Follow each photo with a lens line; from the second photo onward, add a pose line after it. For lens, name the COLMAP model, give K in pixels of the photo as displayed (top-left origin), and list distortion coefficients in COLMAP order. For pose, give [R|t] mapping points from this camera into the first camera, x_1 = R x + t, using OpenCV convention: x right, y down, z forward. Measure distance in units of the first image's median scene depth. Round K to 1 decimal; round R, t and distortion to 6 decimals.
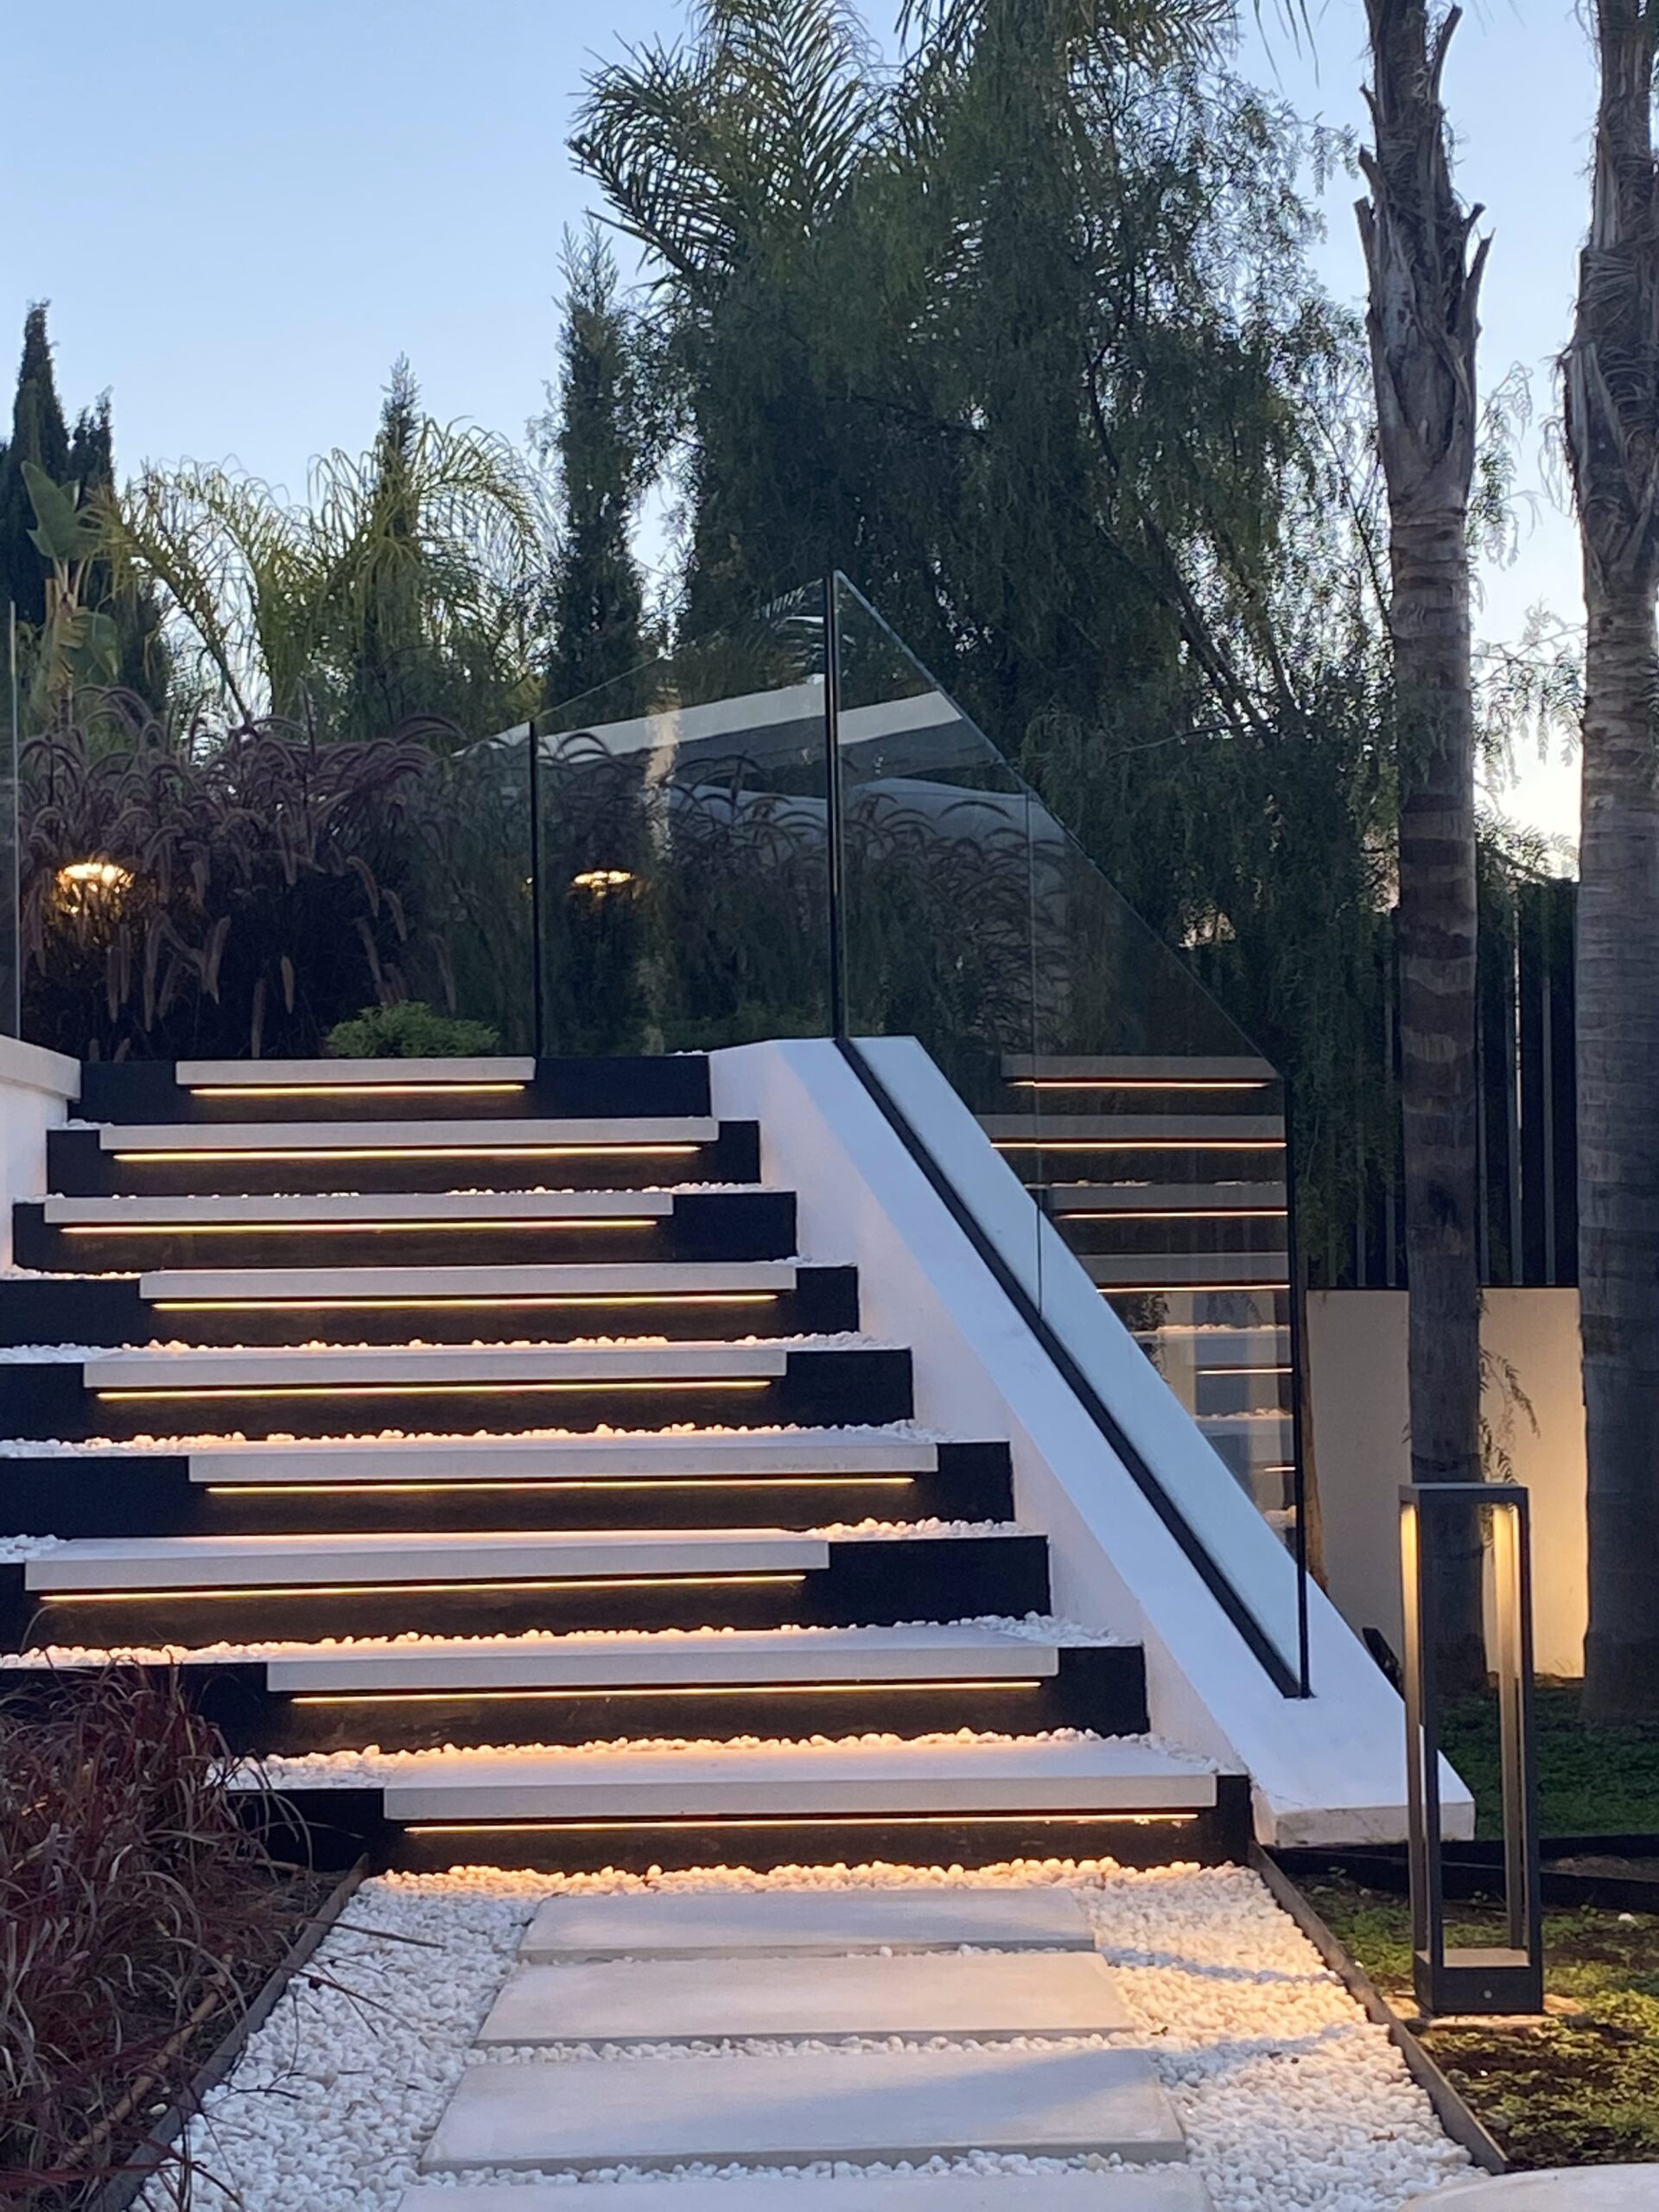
lens RADIAL K [[4381.8, 0, 835.1], [0, 4381.8, 1103.0], [0, 0, 1]] dist [0.434895, 0.000000]
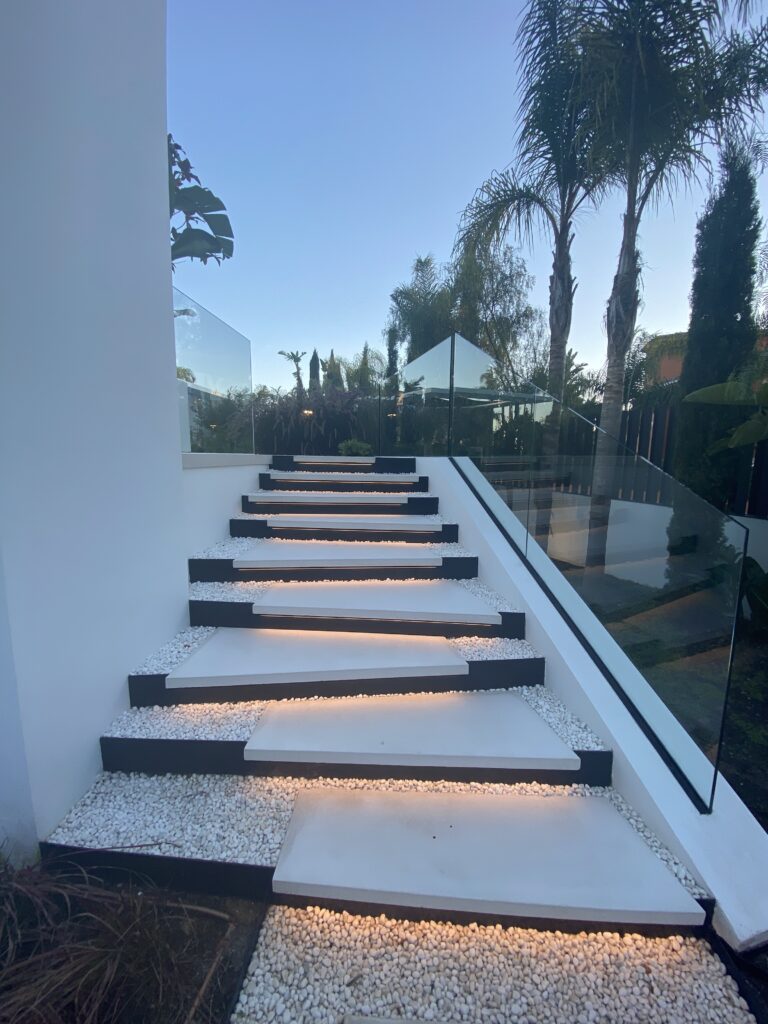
lens RADIAL K [[411.2, 0, 381.8], [0, 411.2, 514.4], [0, 0, 1]] dist [0.019179, -0.000083]
pose [[0.996948, 0.037356, -0.068547, -0.031581], [-0.023932, 0.982047, 0.187114, -0.030203], [0.074306, -0.184902, 0.979944, 0.583834]]
